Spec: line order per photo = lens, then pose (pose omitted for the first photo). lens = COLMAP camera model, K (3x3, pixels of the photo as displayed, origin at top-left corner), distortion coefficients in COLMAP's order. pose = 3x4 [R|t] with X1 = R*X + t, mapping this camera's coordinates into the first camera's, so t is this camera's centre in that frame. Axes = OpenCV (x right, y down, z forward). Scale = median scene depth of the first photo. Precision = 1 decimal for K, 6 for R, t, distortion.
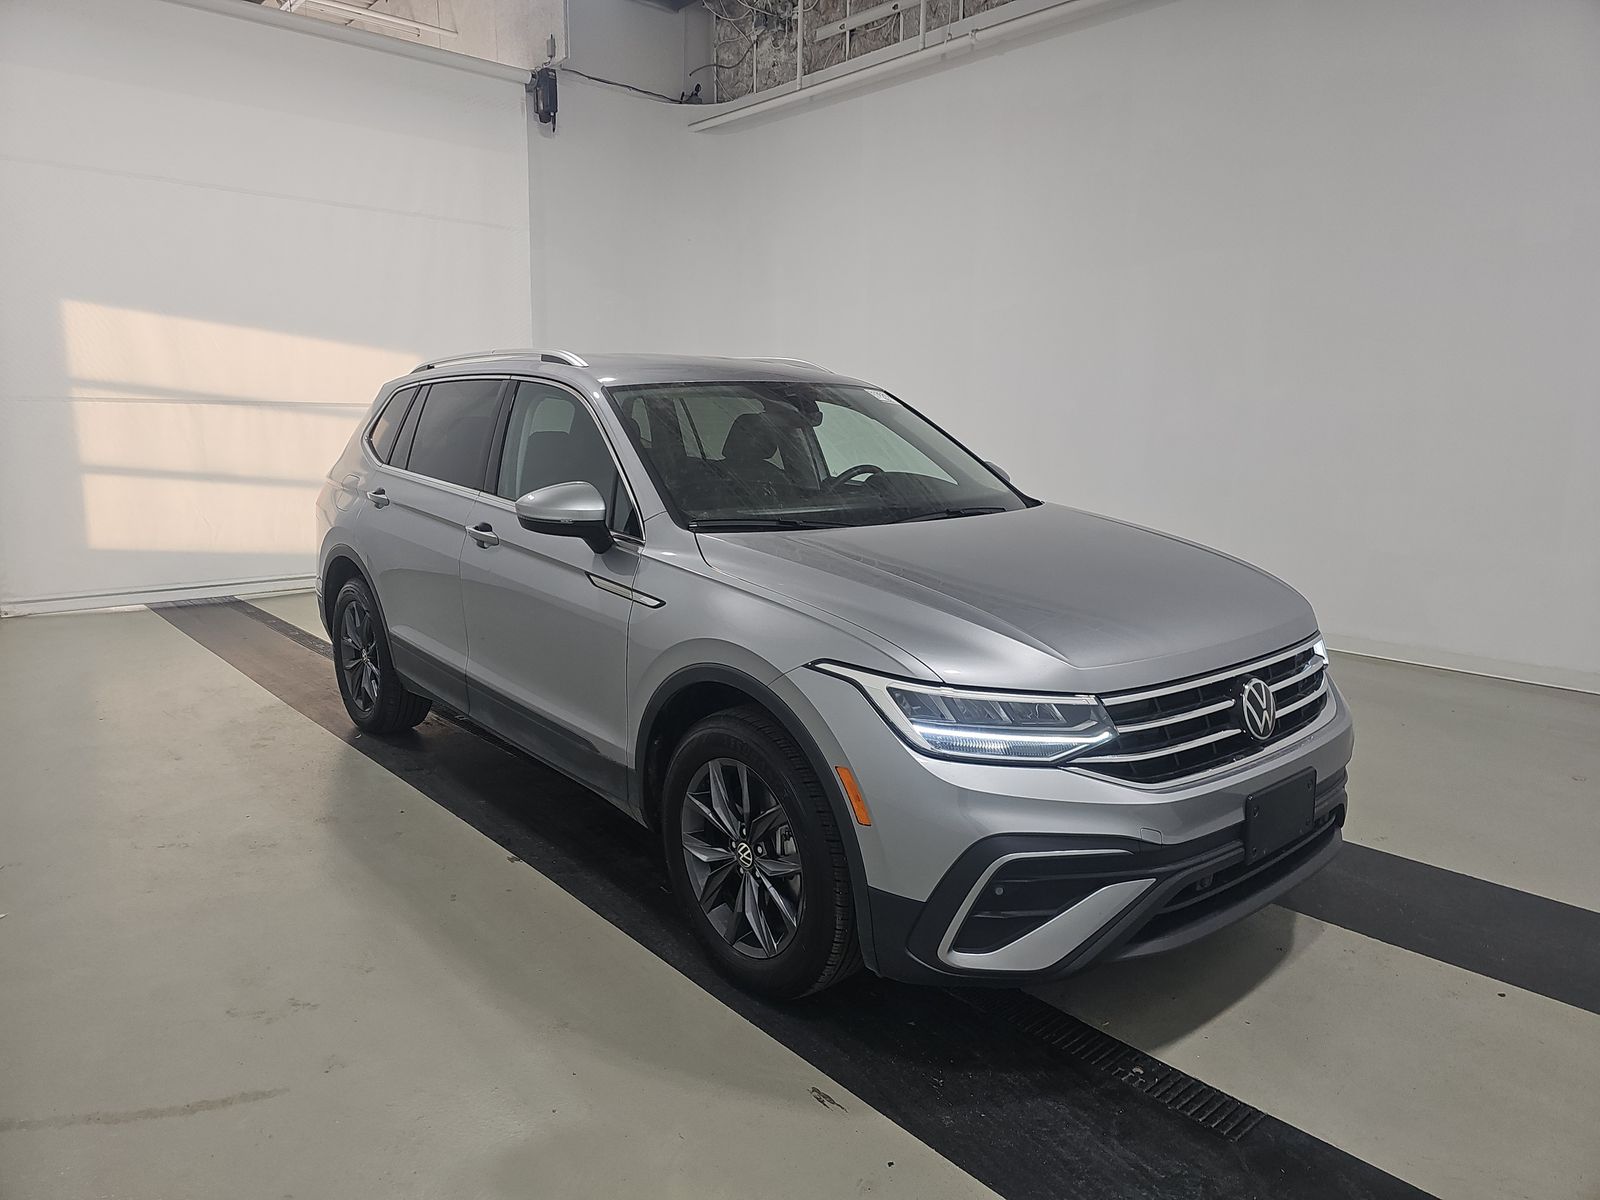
lens RADIAL K [[1073.4, 0, 800.0], [0, 1073.4, 600.0], [0, 0, 1]] dist [-0.007709, 0.002325]
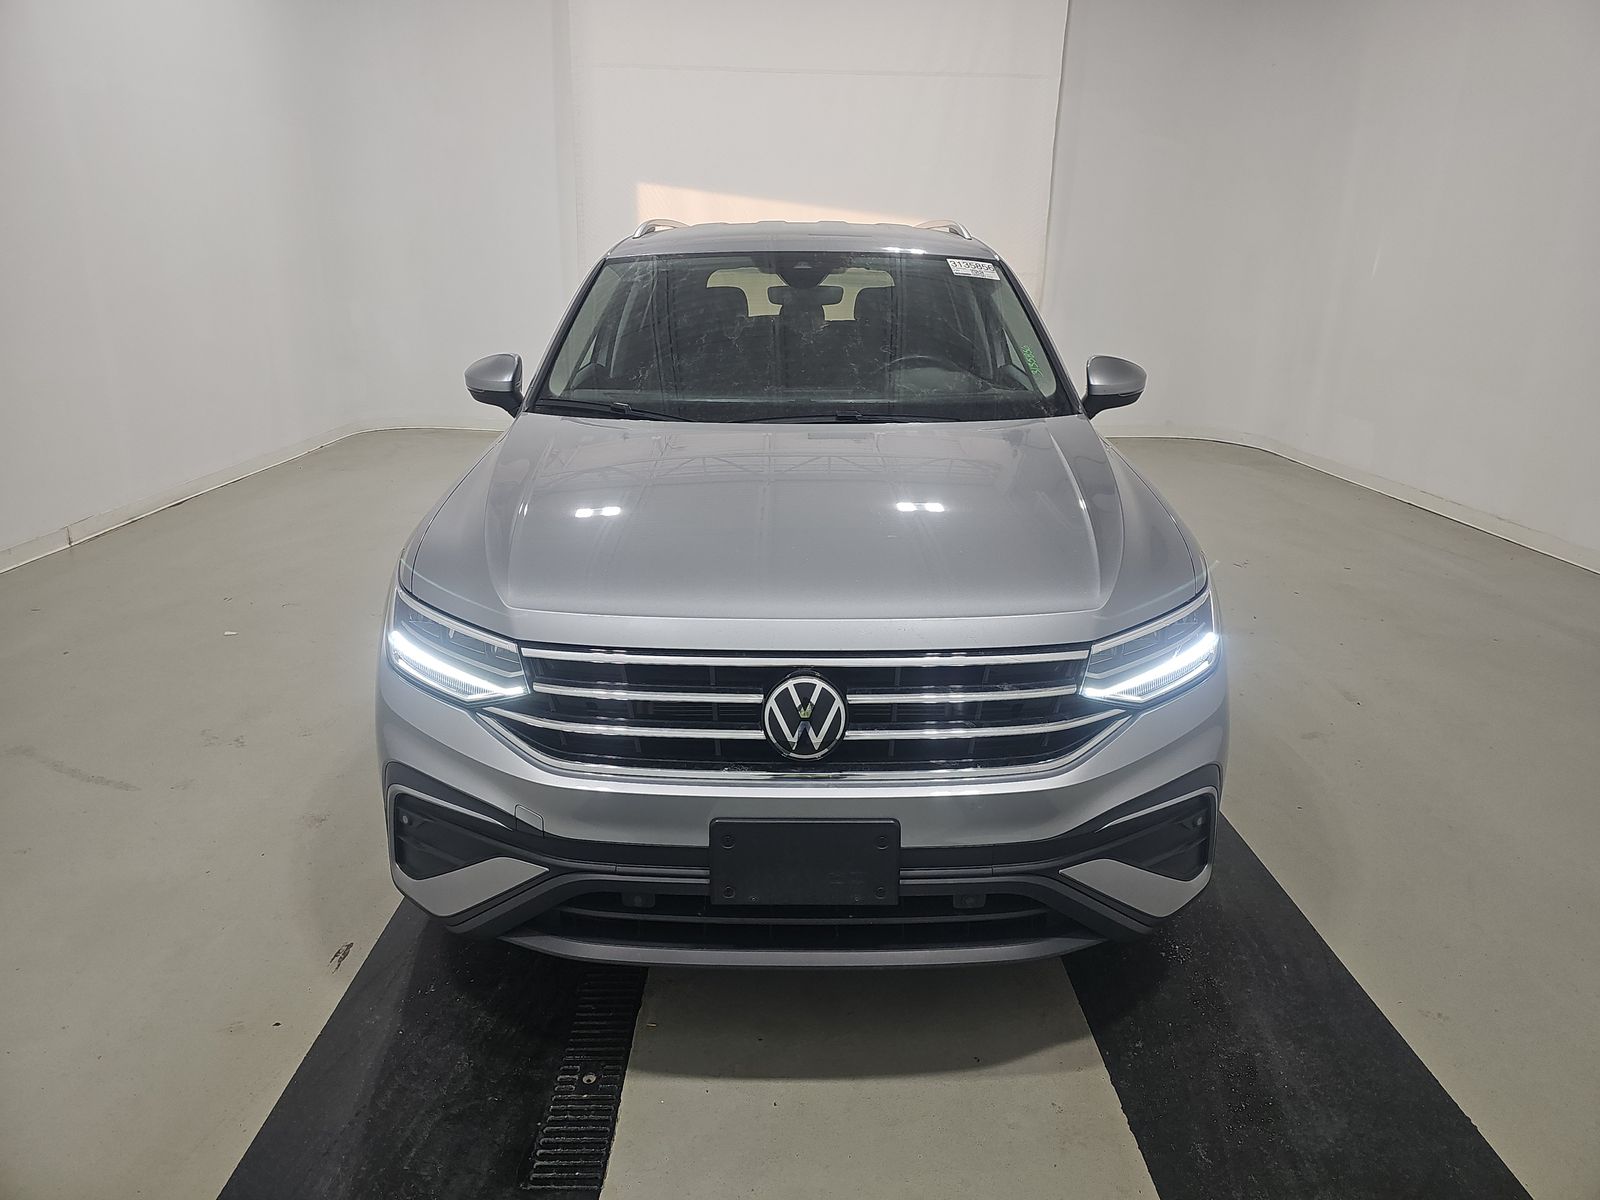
lens RADIAL K [[1073.4, 0, 800.0], [0, 1073.4, 600.0], [0, 0, 1]] dist [-0.007709, 0.002325]
pose [[0.756300, 0.189298, -0.626241, 0.949399], [-0.111000, 0.980475, 0.162322, -0.103659], [0.644740, -0.053252, 0.762545, 0.488775]]
